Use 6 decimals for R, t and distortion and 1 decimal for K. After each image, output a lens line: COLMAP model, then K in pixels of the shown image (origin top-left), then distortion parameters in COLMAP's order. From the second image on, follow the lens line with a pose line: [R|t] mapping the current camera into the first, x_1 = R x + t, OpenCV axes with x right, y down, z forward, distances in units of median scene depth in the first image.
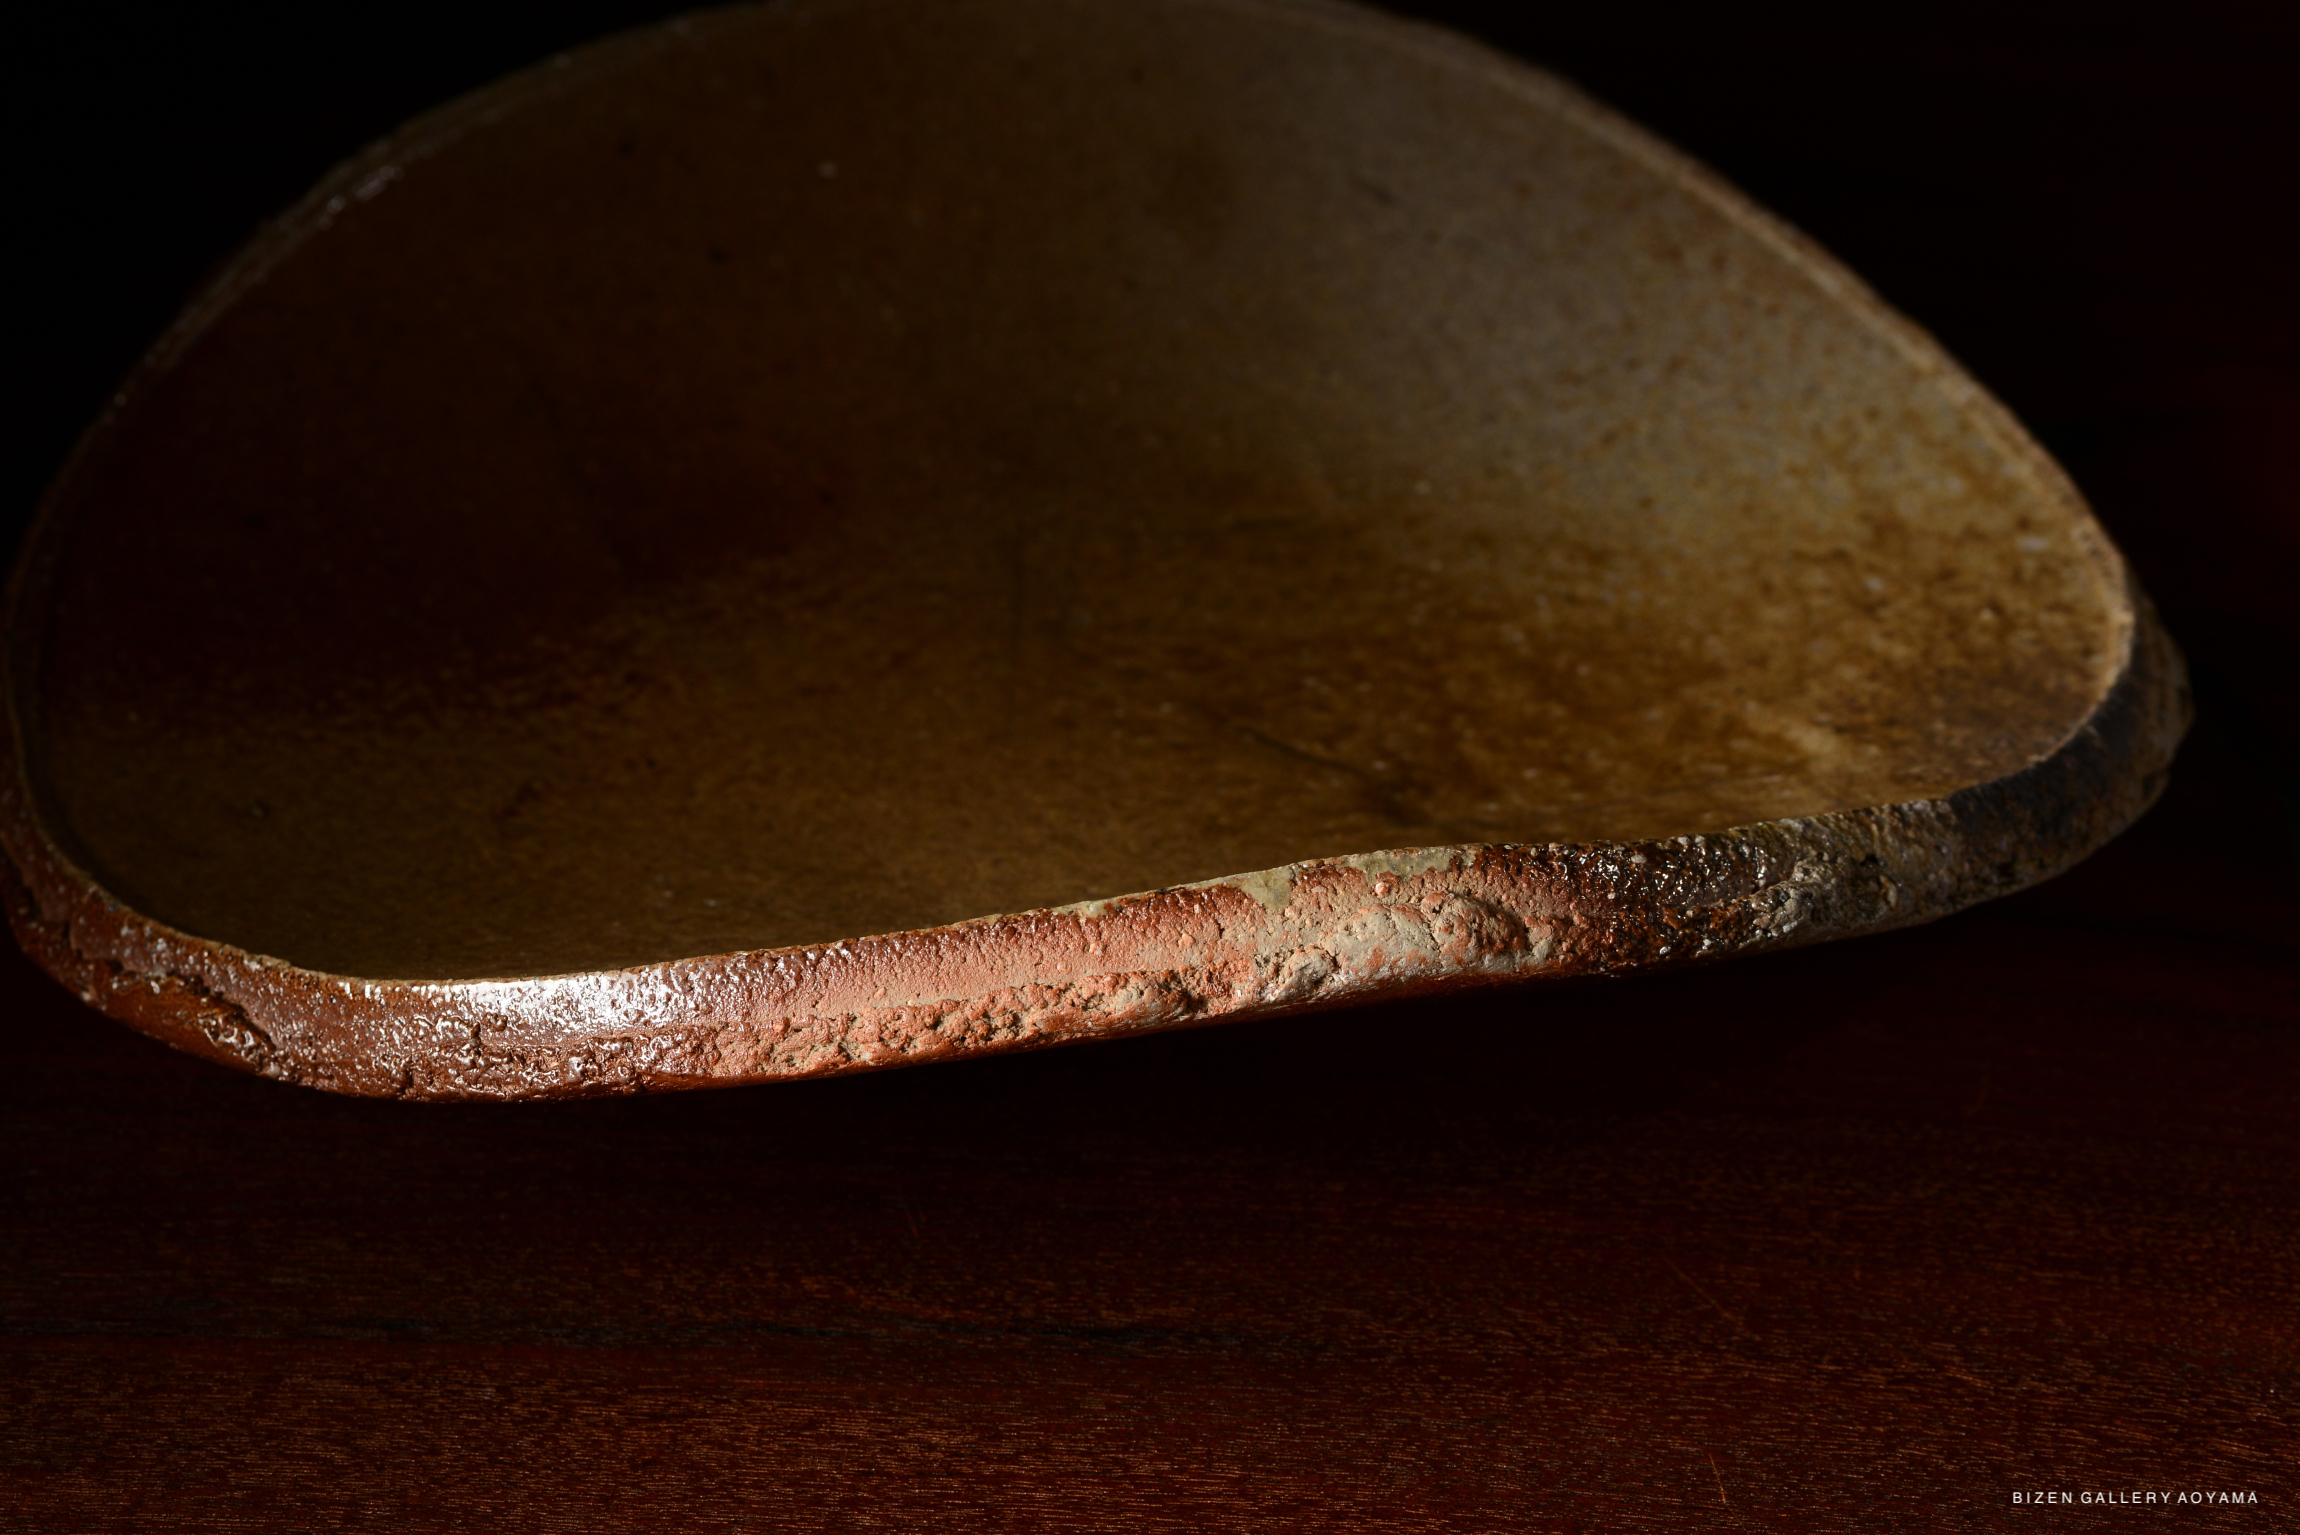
lens RADIAL K [[4650.4, 0, 1150.0], [0, 4650.4, 767.5], [0, 0, 1]] dist [0.068340, 0.131247]
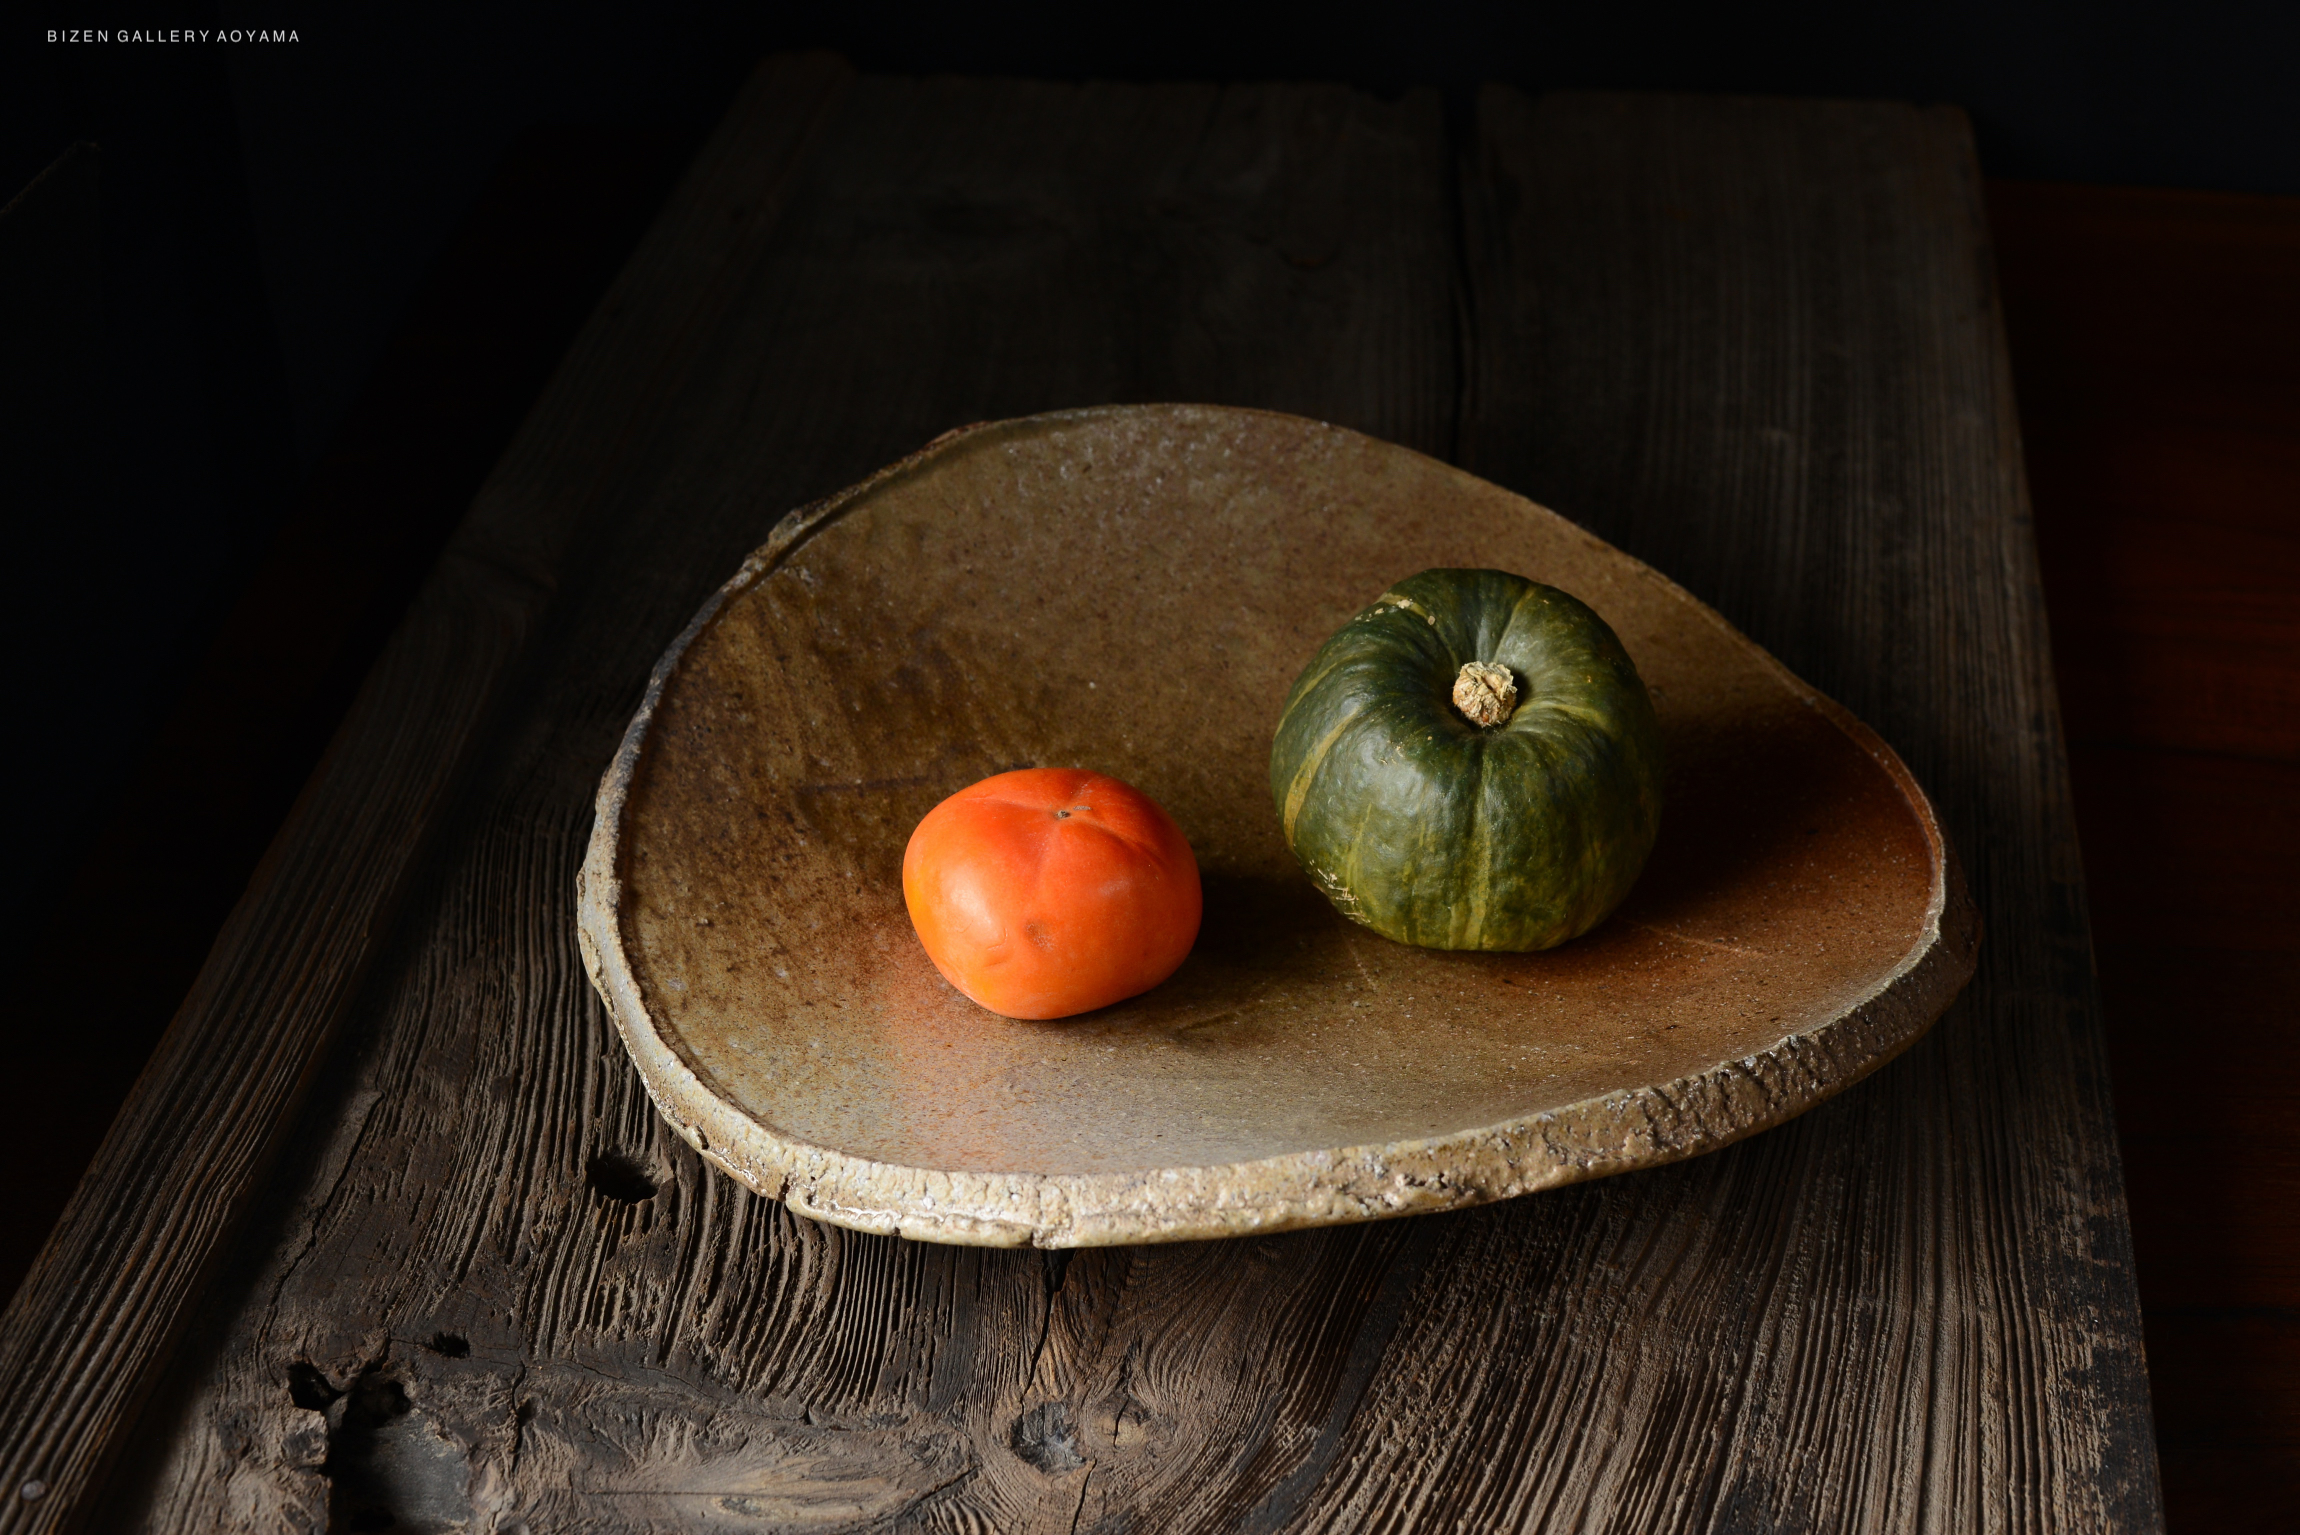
lens RADIAL K [[3469.4, 0, 1150.0], [0, 3469.4, 767.5], [0, 0, 1]] dist [-0.156052, 0.004084]
pose [[-0.963923, 0.129615, -0.232490, 0.295606], [-0.174304, 0.352751, 0.919339, -1.114652], [0.201171, 0.926697, -0.317433, 1.337174]]
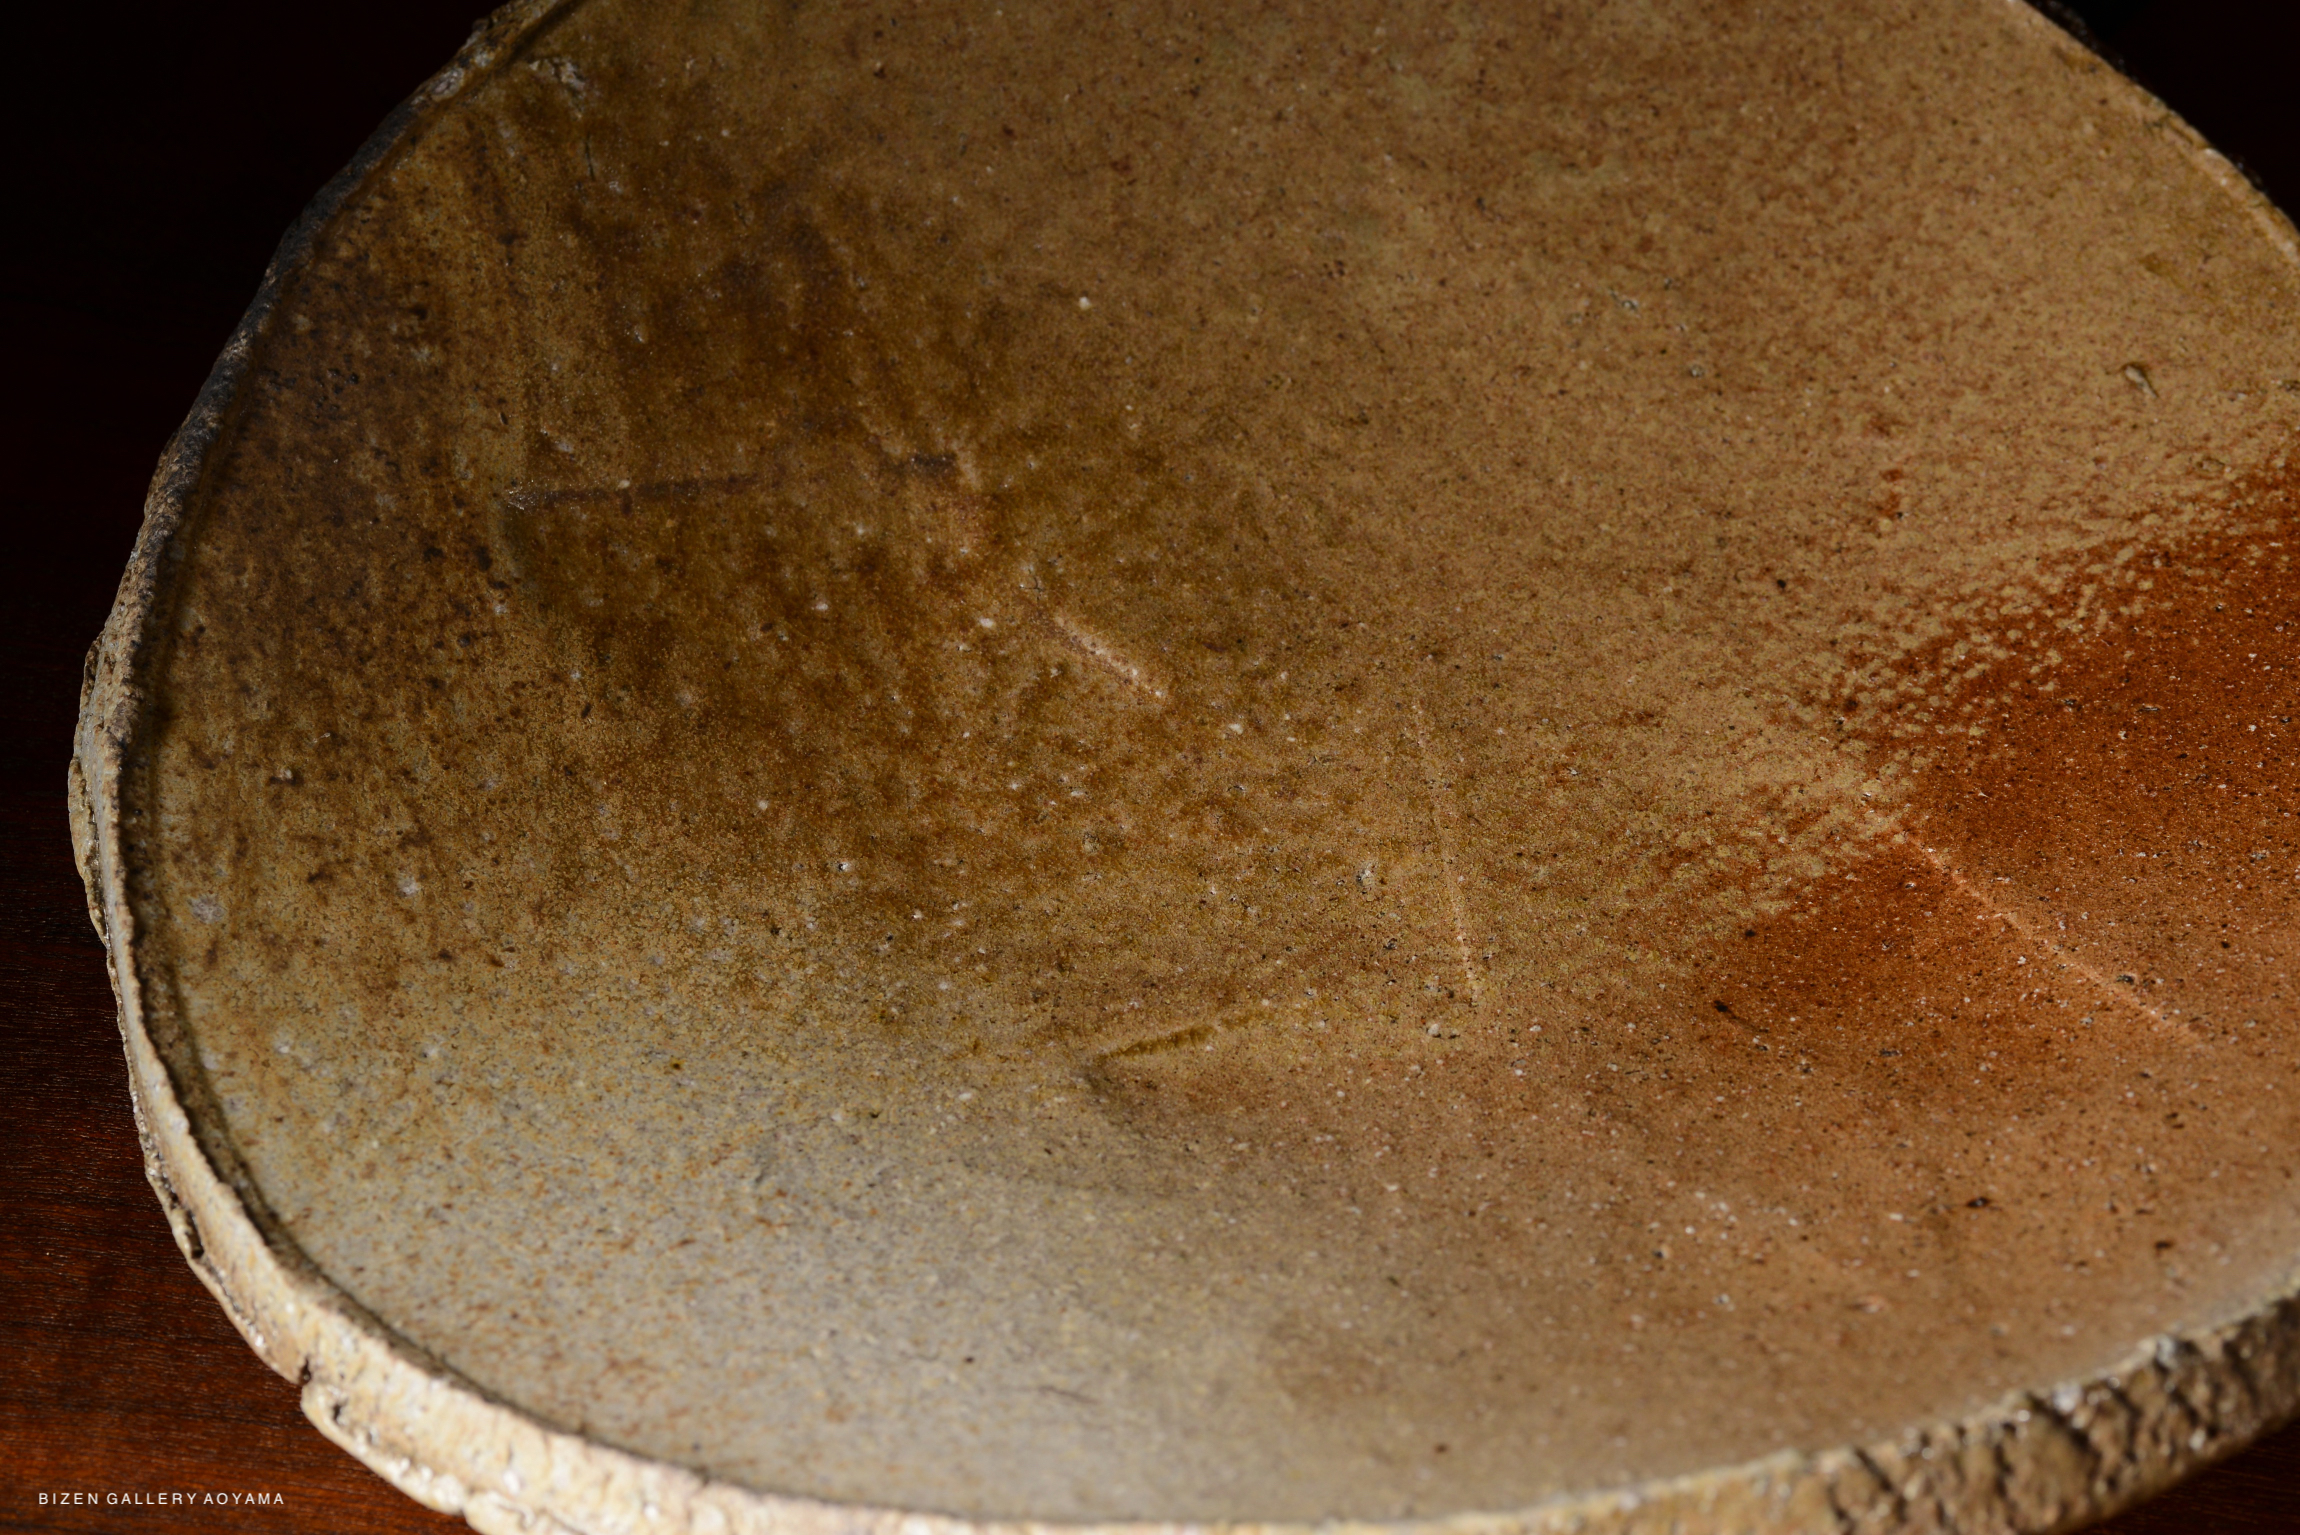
lens RADIAL K [[4803.2, 0, 1150.0], [0, 4803.2, 767.5], [0, 0, 1]] dist [0.064369, 0.362337]
pose [[-0.993807, 0.091296, -0.063342, 0.078425], [-0.054642, 0.094838, 0.993992, -0.916453], [0.096754, 0.991298, -0.089263, 1.088582]]
